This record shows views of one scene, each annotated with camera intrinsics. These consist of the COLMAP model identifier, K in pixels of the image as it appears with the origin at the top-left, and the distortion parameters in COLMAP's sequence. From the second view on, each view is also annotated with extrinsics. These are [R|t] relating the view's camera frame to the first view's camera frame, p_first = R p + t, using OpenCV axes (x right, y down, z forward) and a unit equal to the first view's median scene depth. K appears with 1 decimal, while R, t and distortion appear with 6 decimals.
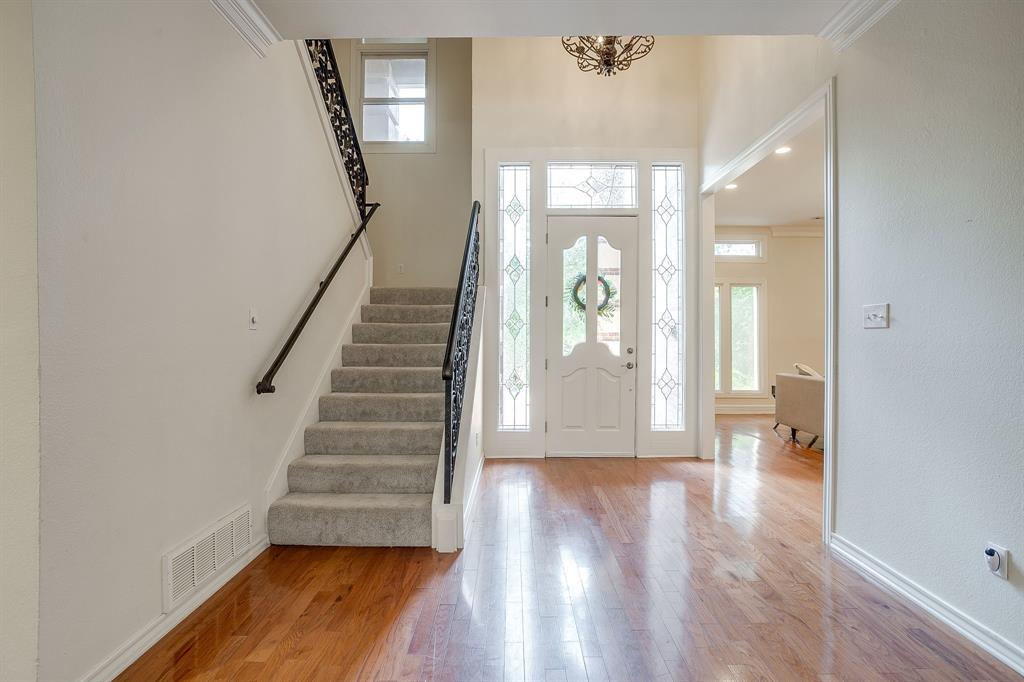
lens RADIAL K [[498.4, 0, 509.2], [0, 498.4, 338.3], [0, 0, 1]] dist [-0.056871, 0.035265]
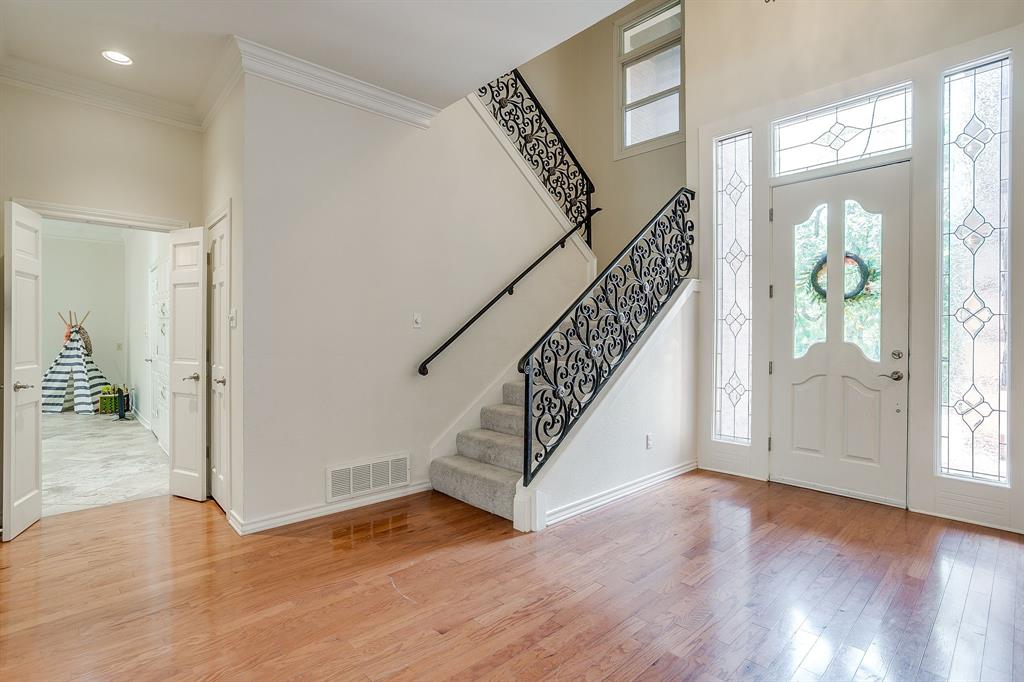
lens RADIAL K [[498.4, 0, 509.2], [0, 498.4, 338.3], [0, 0, 1]] dist [-0.056871, 0.035265]
pose [[0.685133, 0.006683, -0.728387, 0.368938], [-0.005625, 0.999977, 0.003884, 0.002131], [0.728396, 0.001436, 0.685155, 0.129622]]
